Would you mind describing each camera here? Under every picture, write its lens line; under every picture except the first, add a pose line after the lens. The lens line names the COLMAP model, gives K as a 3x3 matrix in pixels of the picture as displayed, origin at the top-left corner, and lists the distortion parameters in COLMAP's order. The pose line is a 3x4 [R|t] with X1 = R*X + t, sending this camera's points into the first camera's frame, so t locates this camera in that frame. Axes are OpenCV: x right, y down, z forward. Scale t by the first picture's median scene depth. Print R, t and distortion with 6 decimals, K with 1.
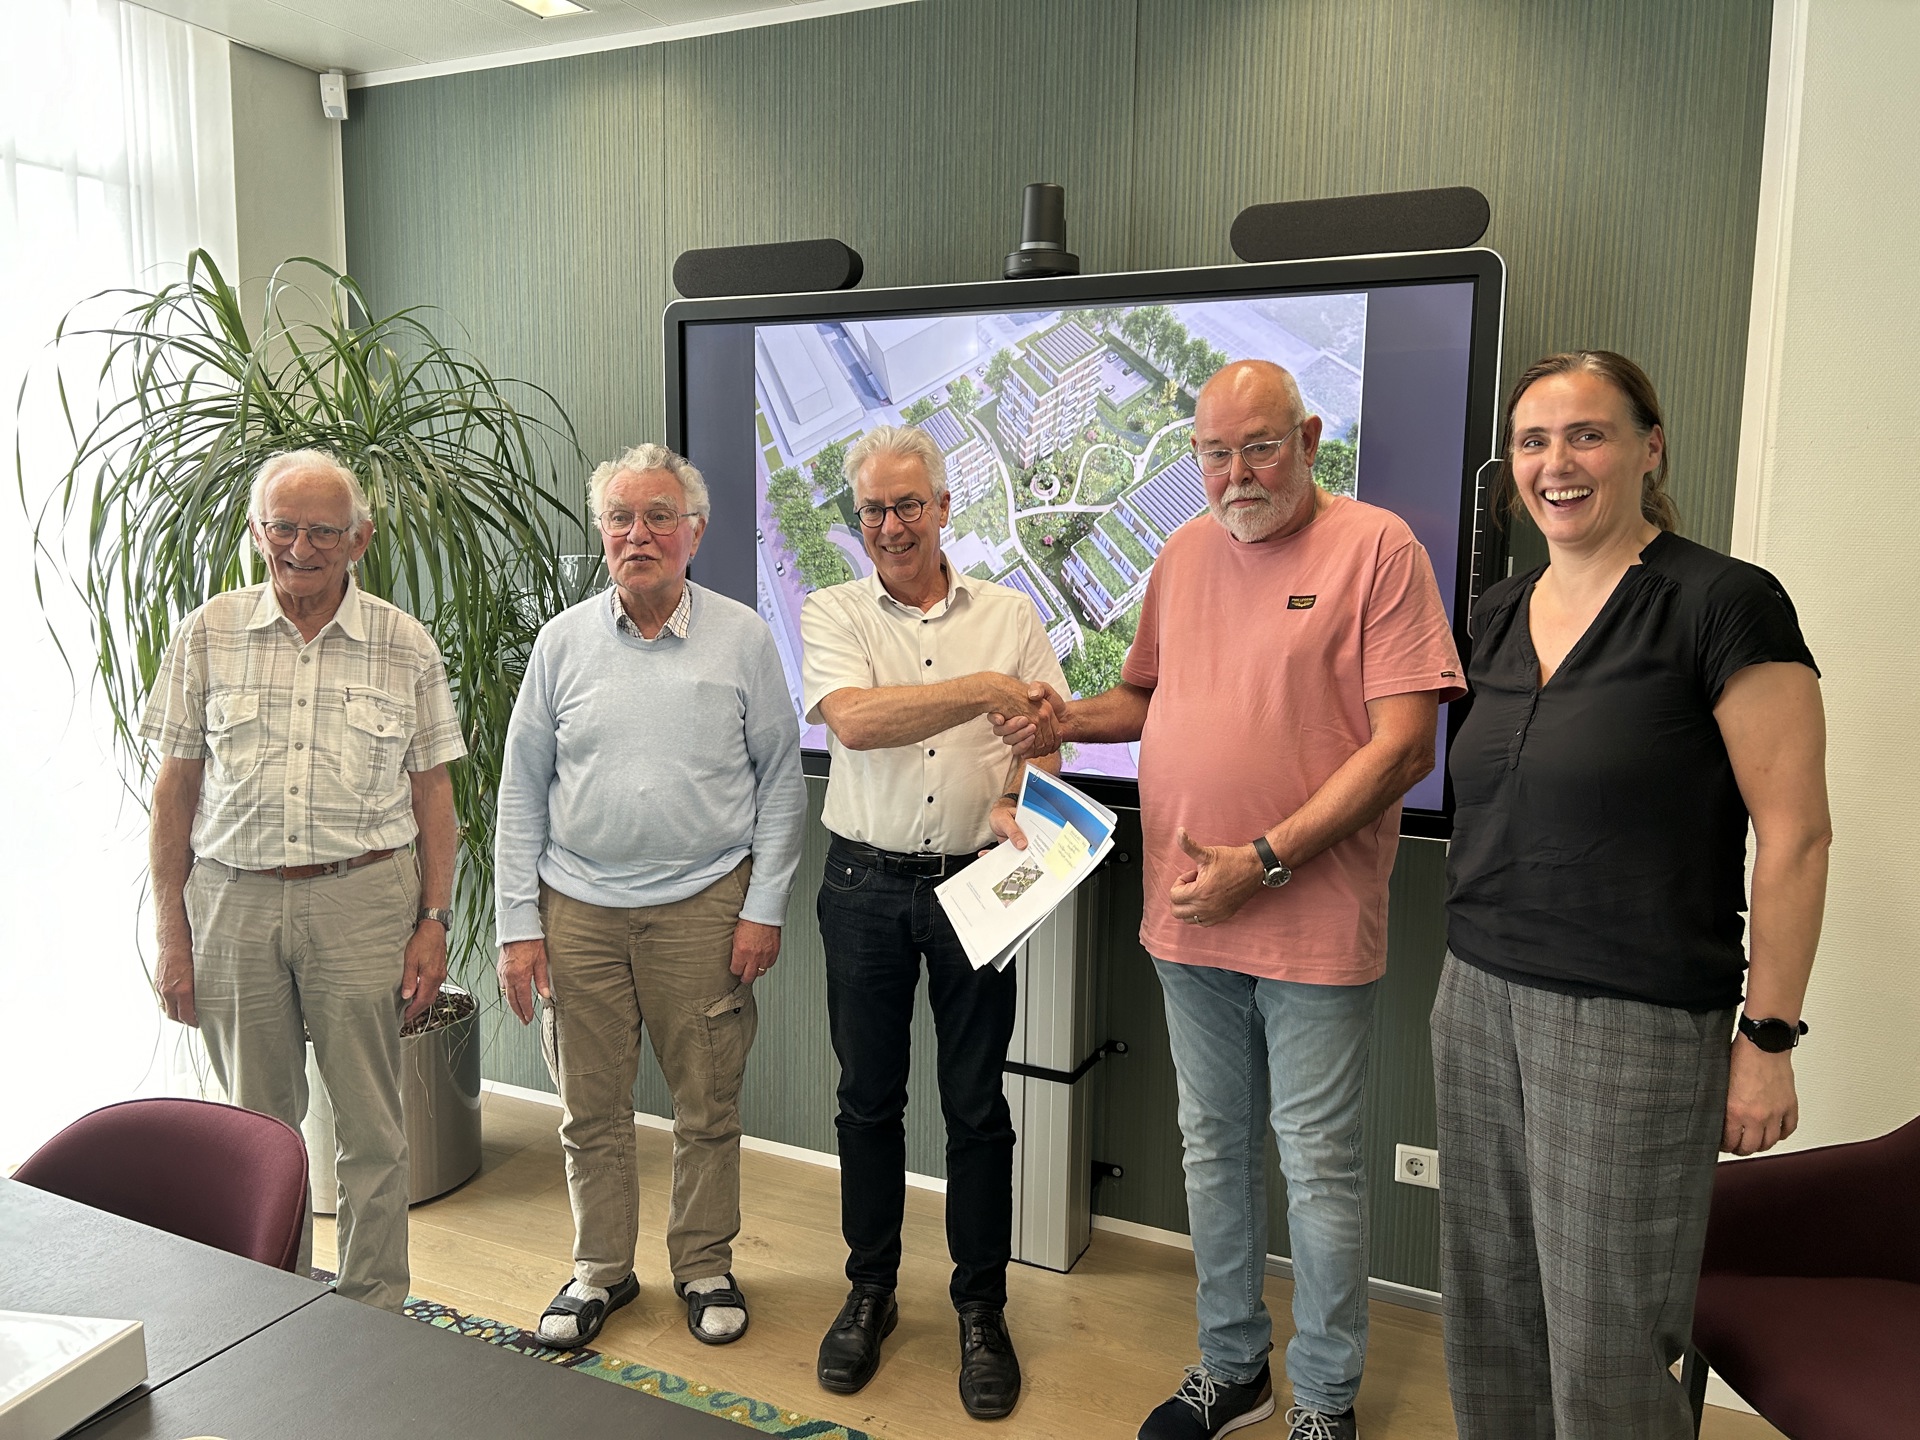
lens RADIAL K [[1421.3, 0, 960.0], [0, 1421.3, 720.0], [0, 0, 1]] dist [0.083542, -0.145795]
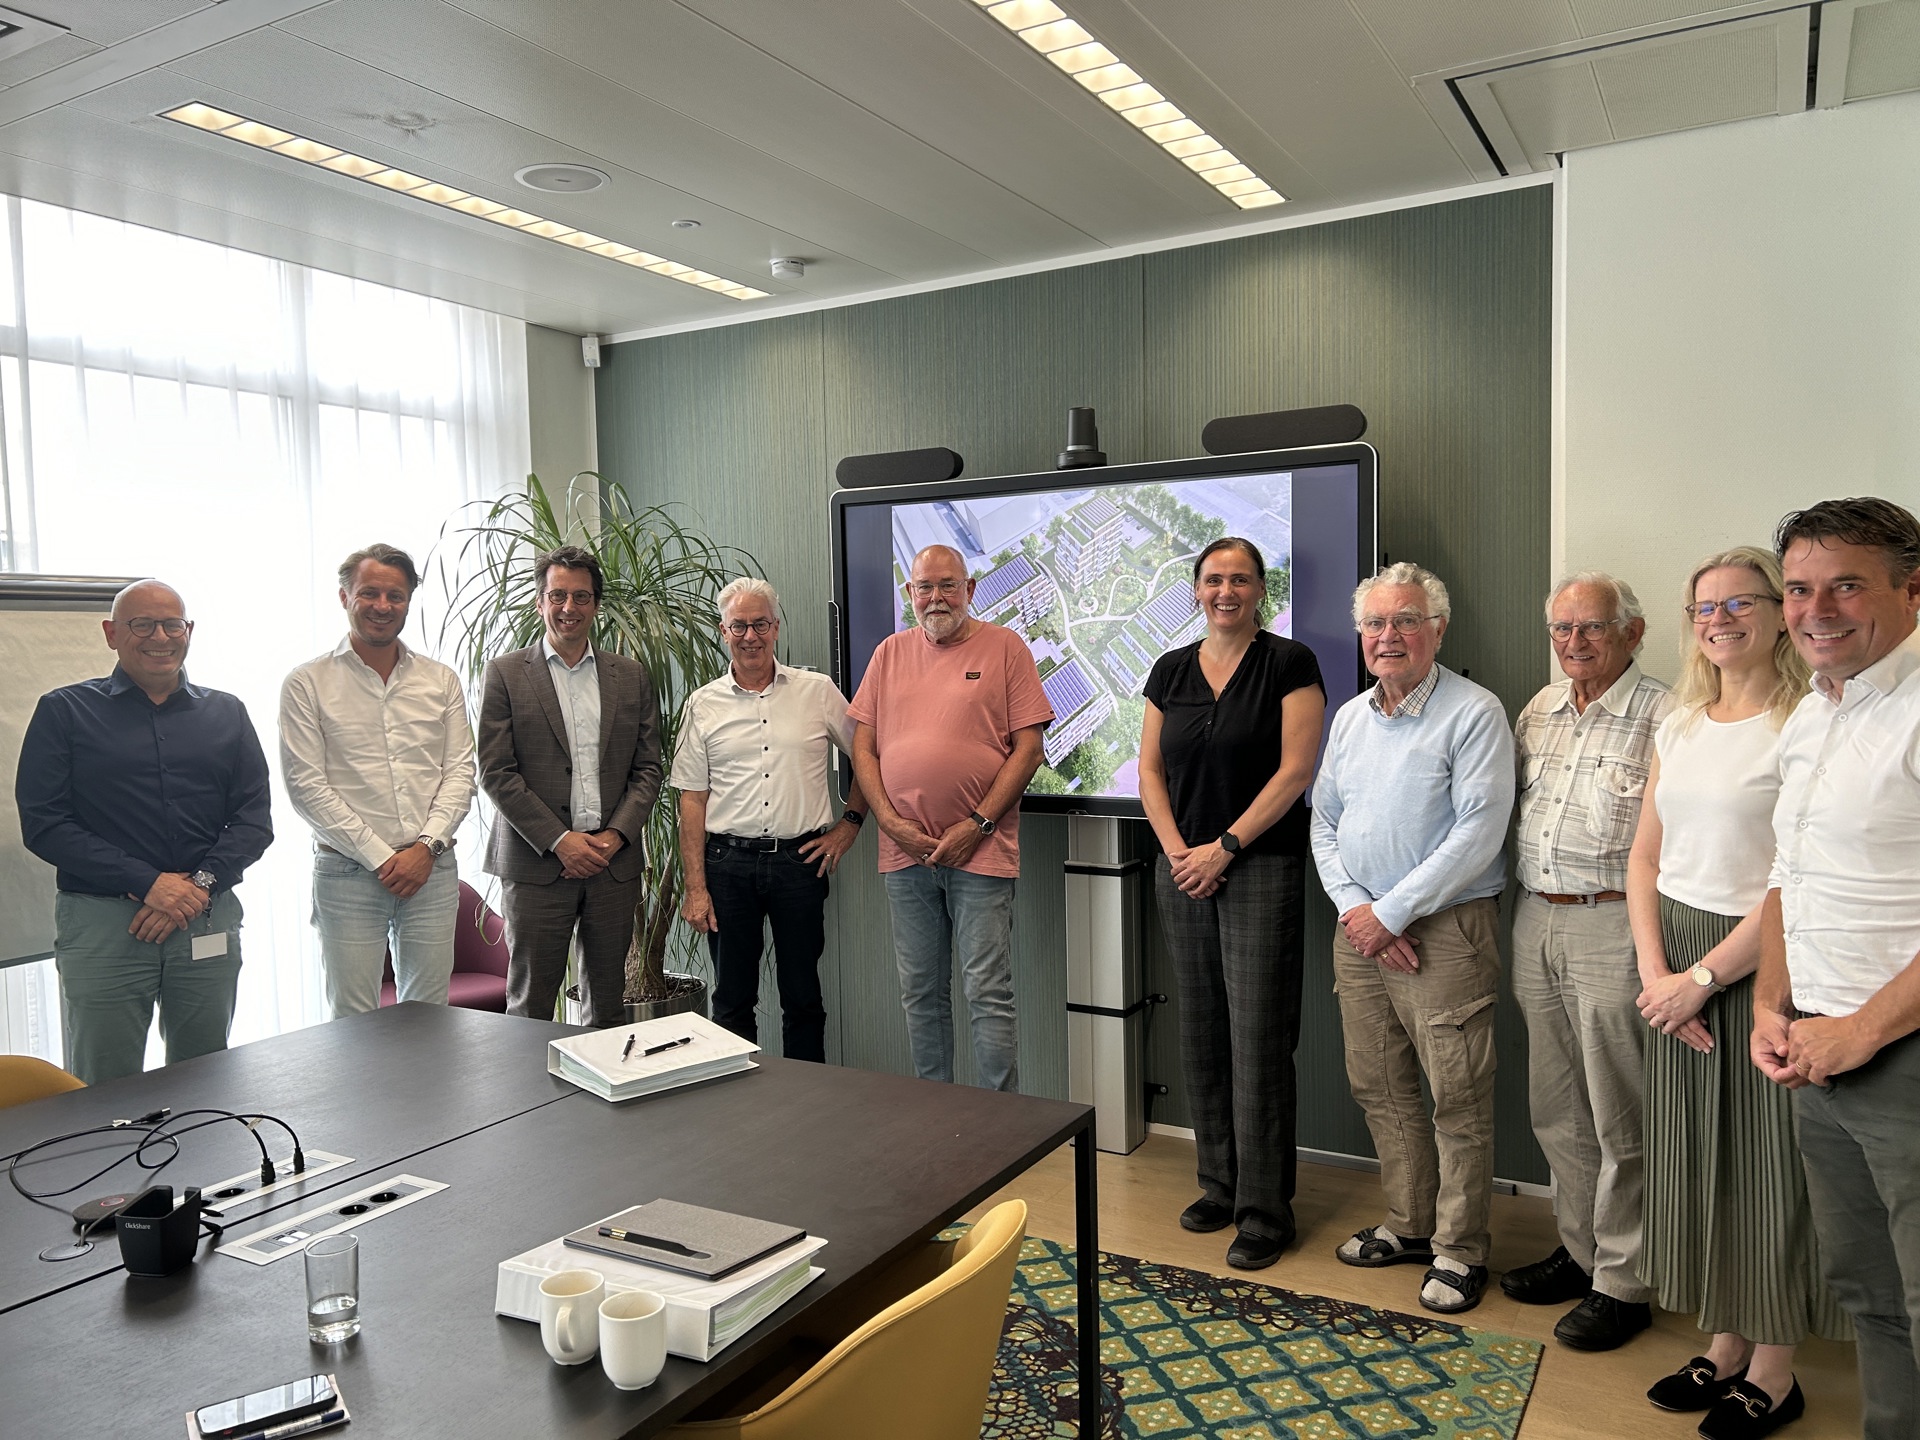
lens RADIAL K [[1421.3, 0, 960.0], [0, 1421.3, 720.0], [0, 0, 1]] dist [0.083542, -0.145795]
pose [[0.996419, -0.033831, -0.077496, 0.036505], [0.027821, 0.996615, -0.077365, 0.067180], [0.079851, 0.074932, 0.993986, -0.475818]]
